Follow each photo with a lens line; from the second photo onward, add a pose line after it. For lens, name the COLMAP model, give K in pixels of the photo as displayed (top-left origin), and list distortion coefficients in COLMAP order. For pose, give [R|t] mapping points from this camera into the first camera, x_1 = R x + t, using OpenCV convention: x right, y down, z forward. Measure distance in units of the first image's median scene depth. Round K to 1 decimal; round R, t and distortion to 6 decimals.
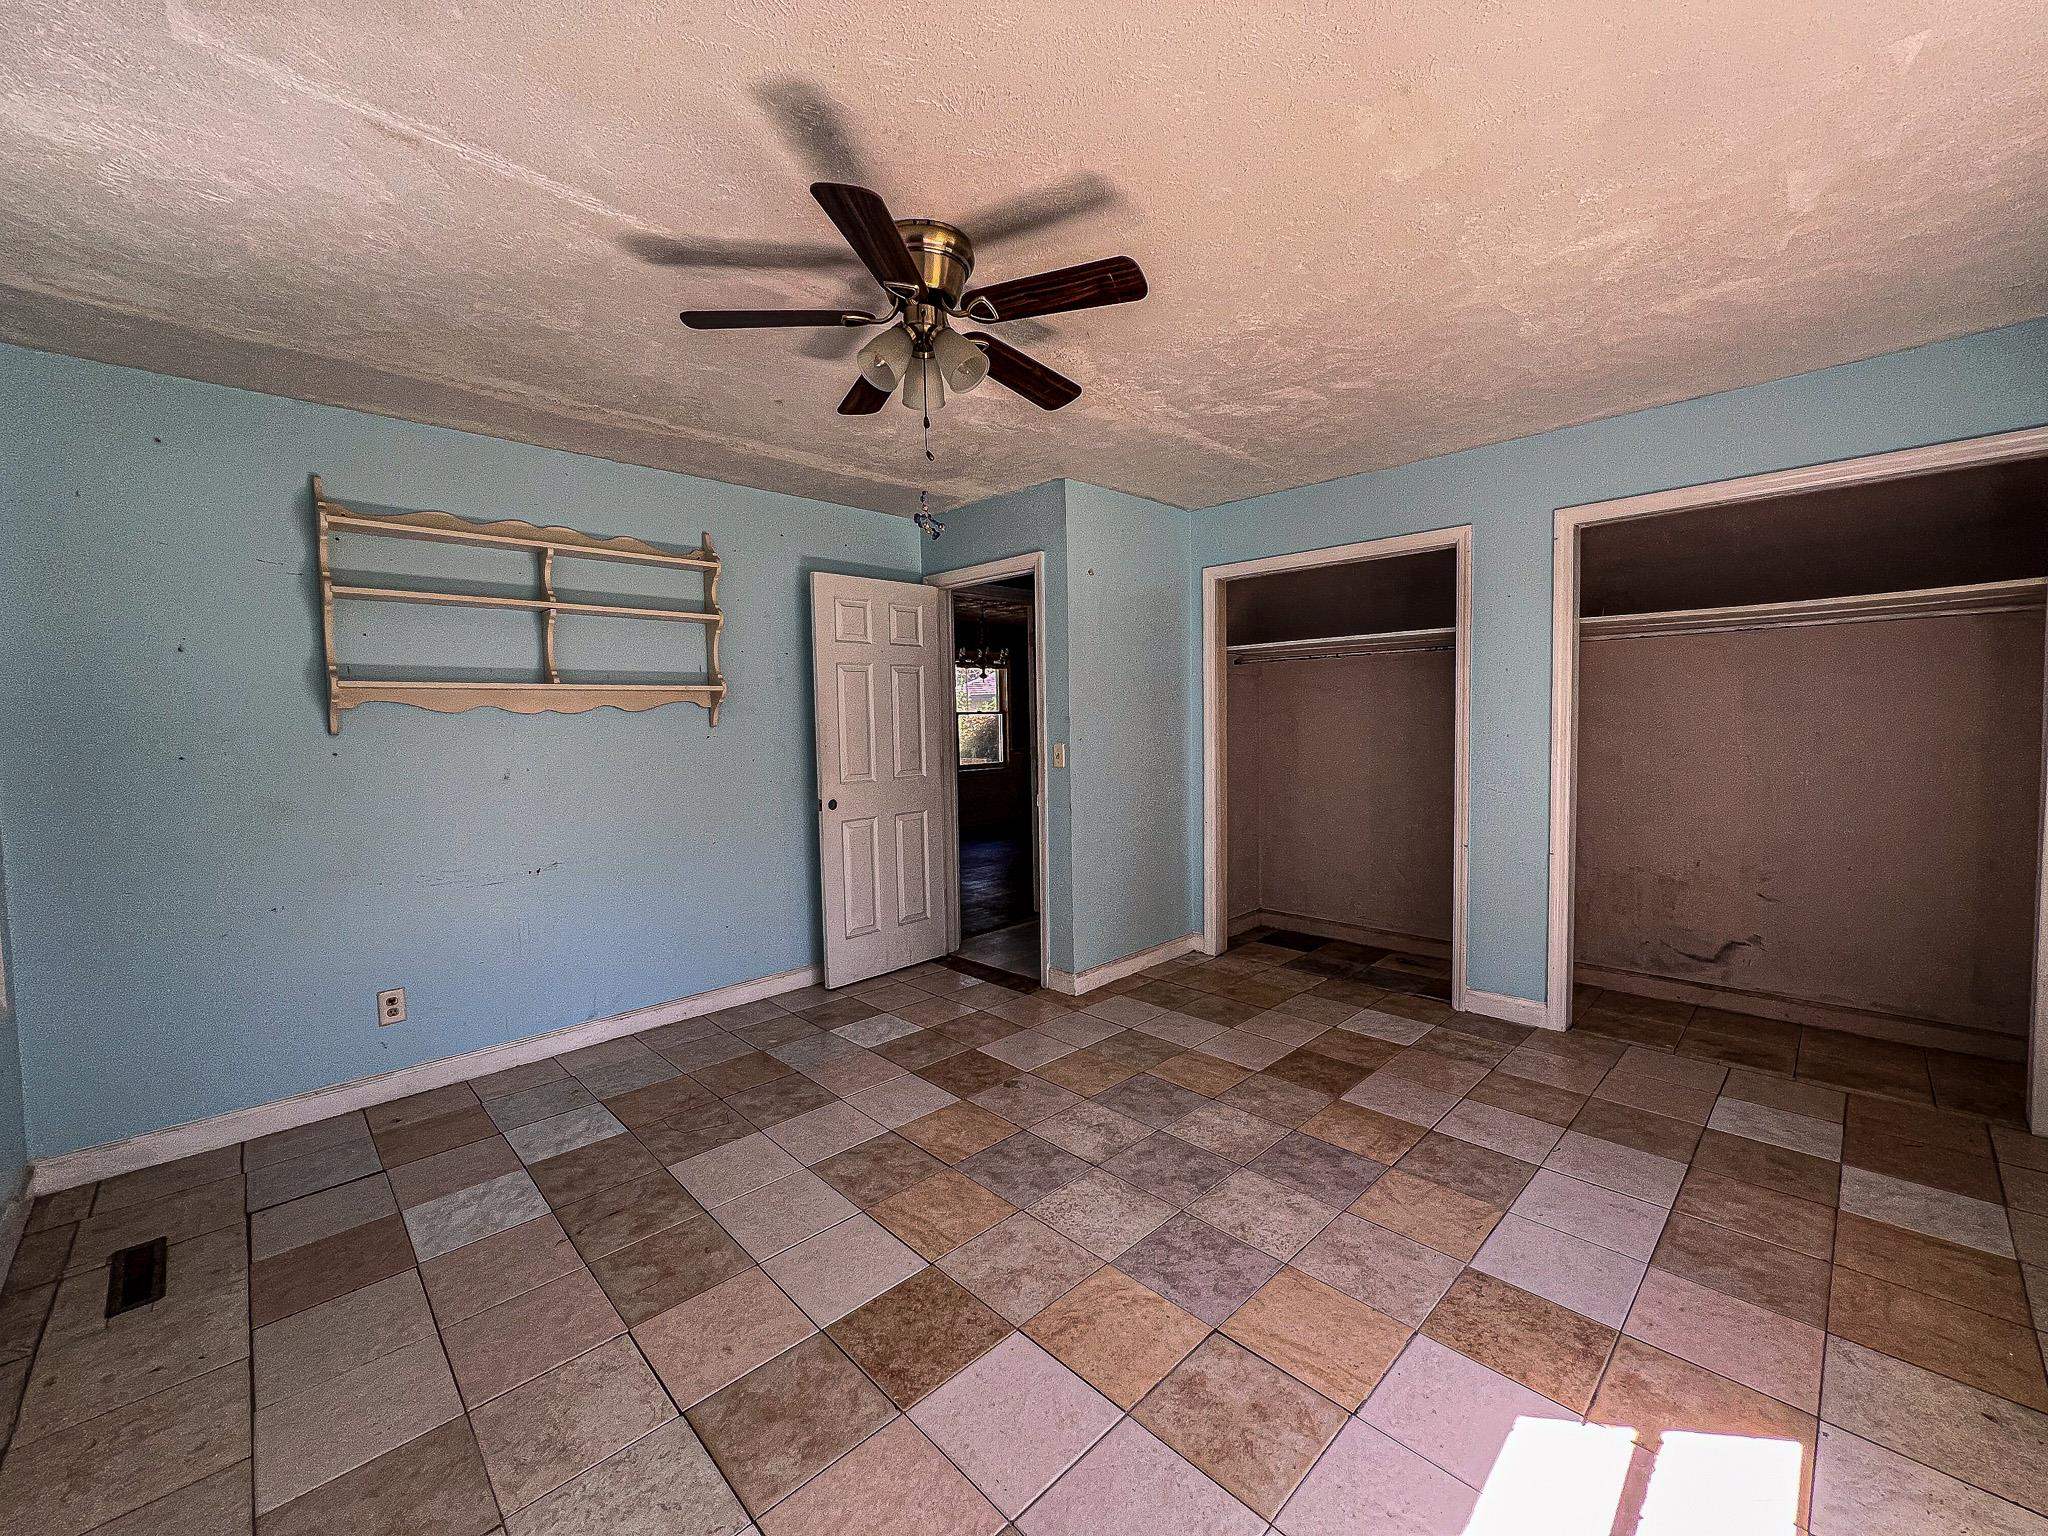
lens RADIAL K [[820.7, 0, 1017.6], [0, 820.7, 764.3], [0, 0, 1]] dist [-0.002712, 0.000665]
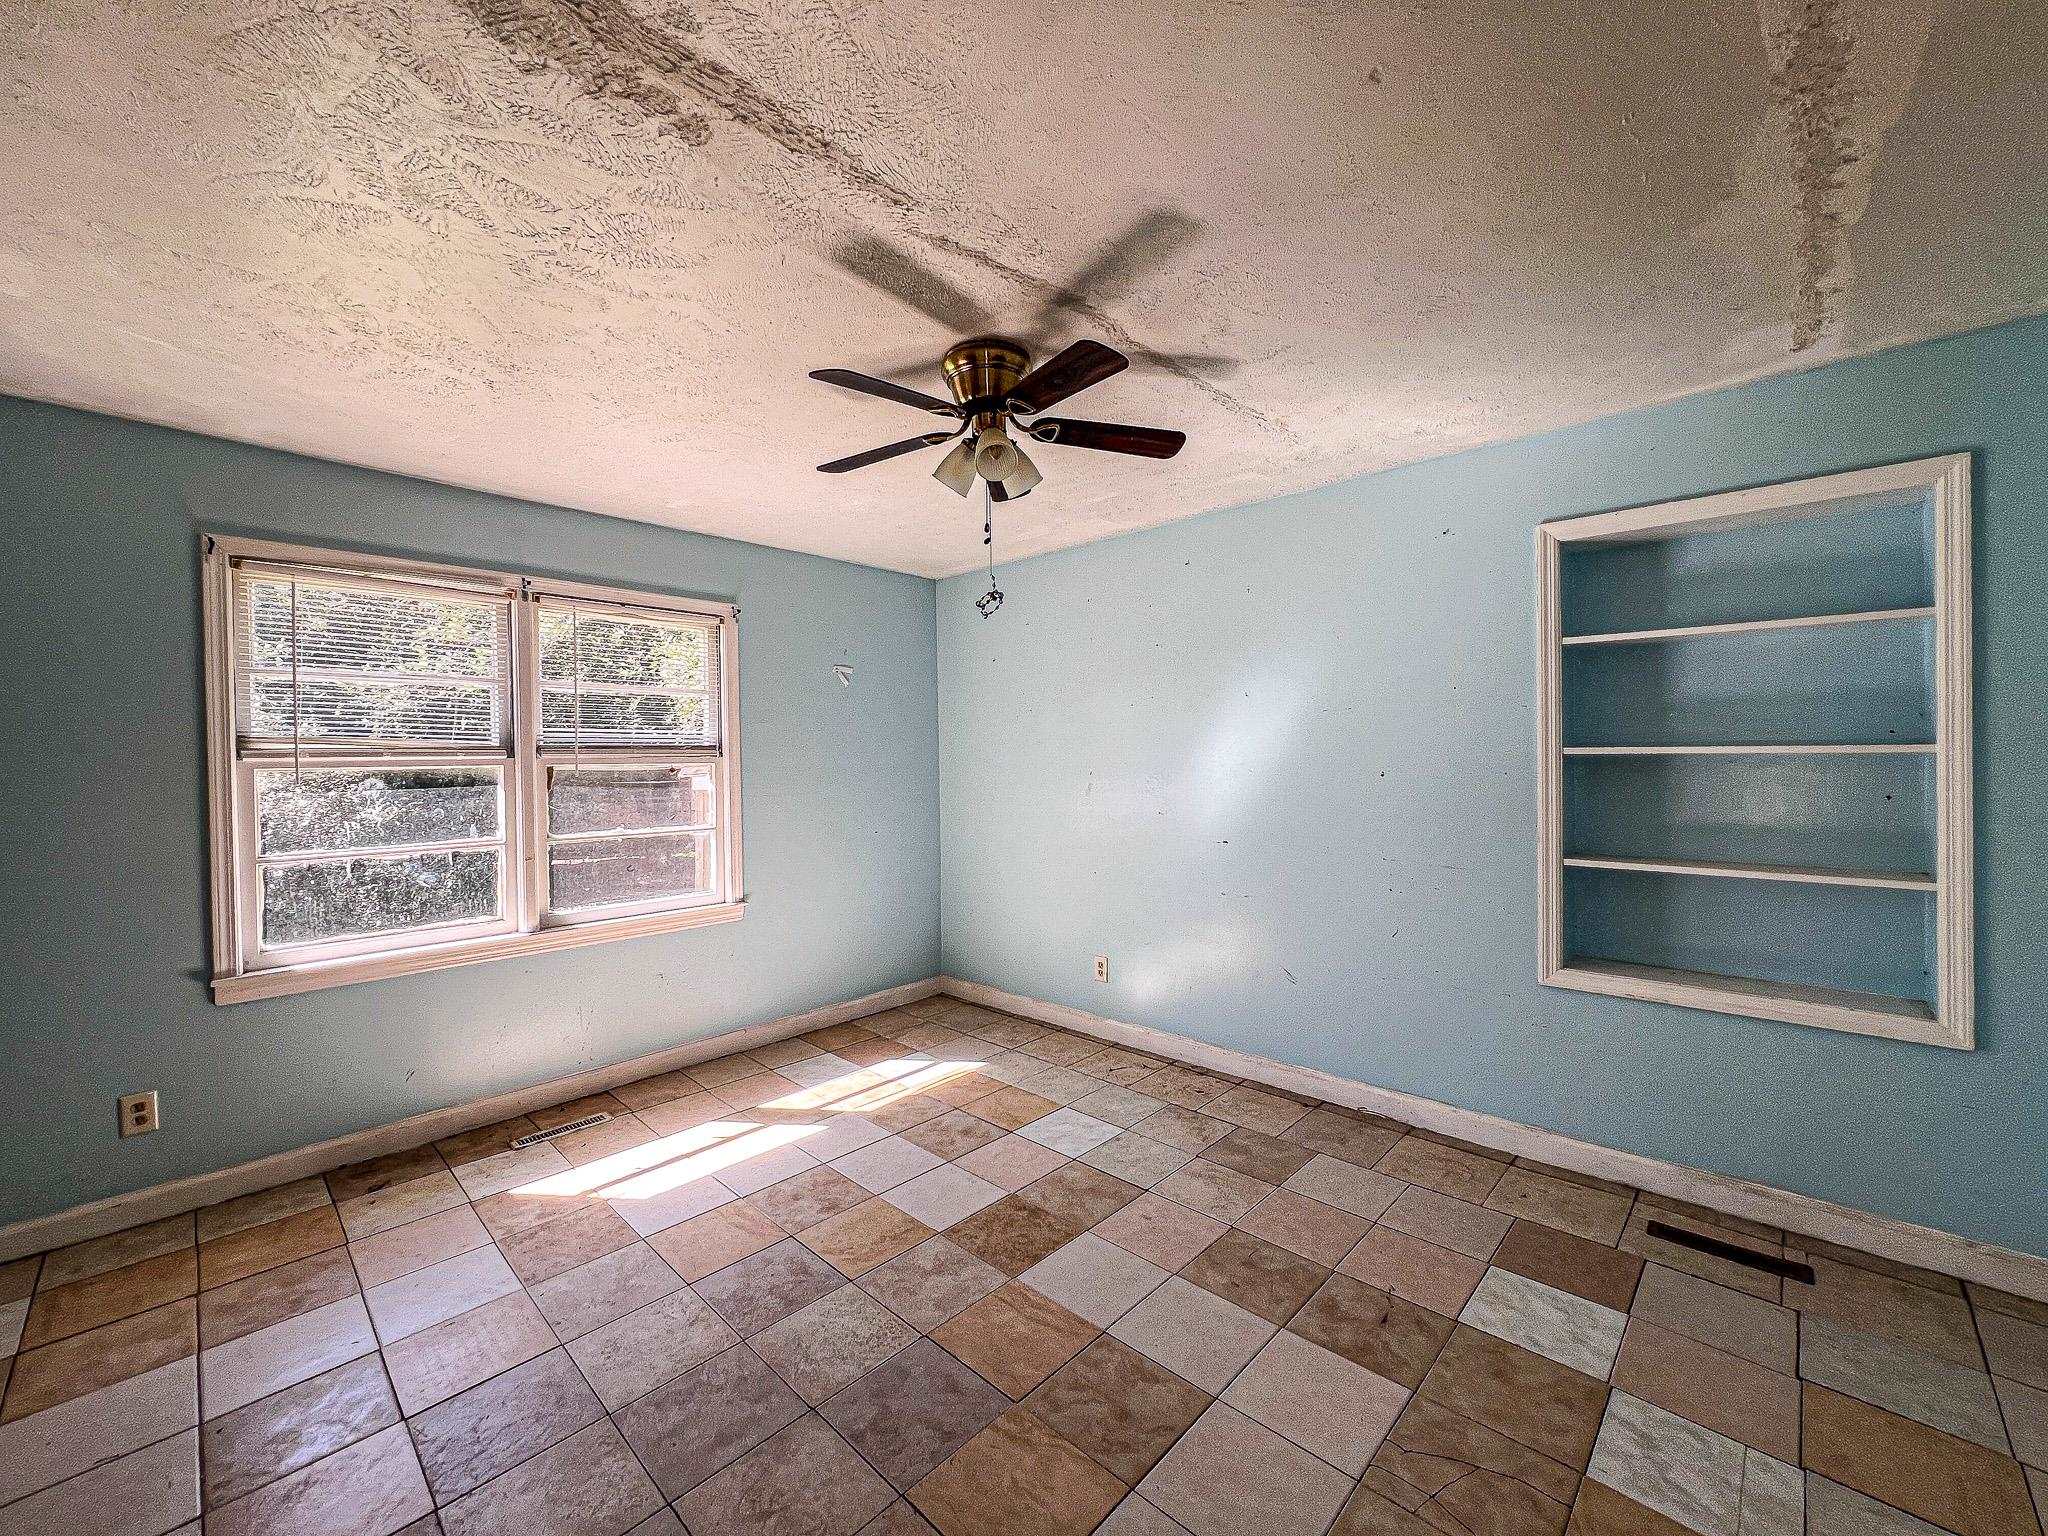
lens RADIAL K [[820.7, 0, 1017.6], [0, 820.7, 764.3], [0, 0, 1]] dist [-0.002712, 0.000665]
pose [[-0.998642, 0.033777, -0.039661, -0.090241], [0.031192, 0.997458, 0.064064, -0.138247], [0.041724, 0.062740, -0.997157, 2.049569]]
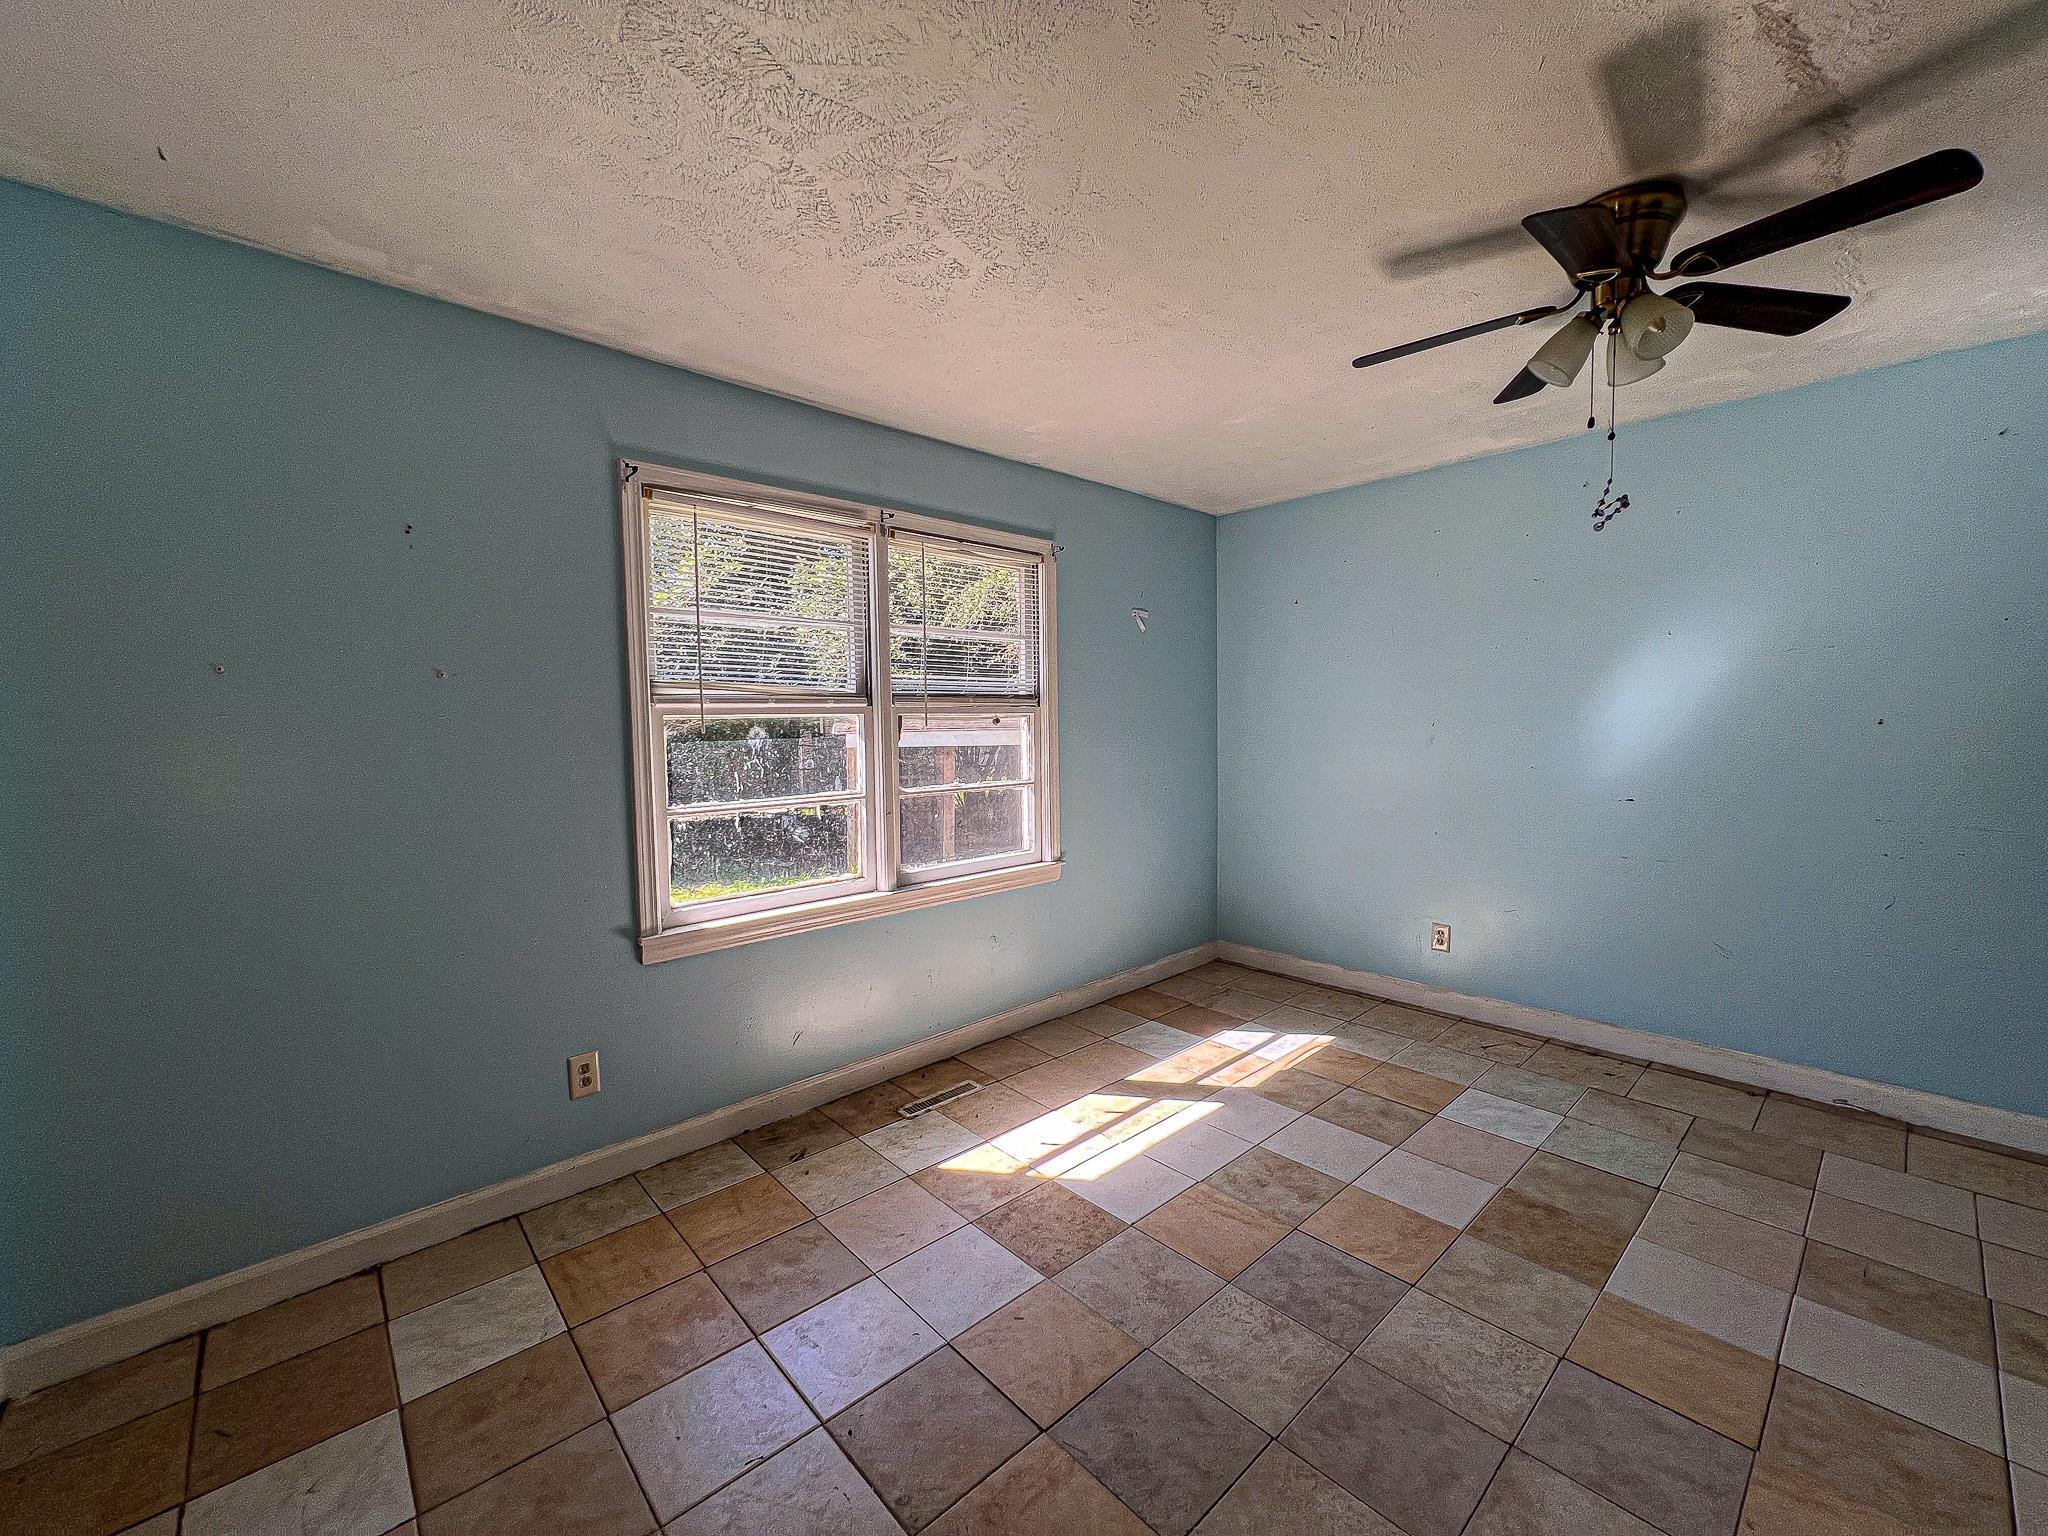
lens RADIAL K [[822.7, 0, 1018.1], [0, 822.7, 764.2], [0, 0, 1]] dist [-0.003938, 0.000819]
pose [[-0.999042, 0.032759, 0.029003, 0.528461], [0.035746, 0.993365, 0.109307, -0.127504], [-0.025230, 0.110239, -0.993585, 1.907575]]
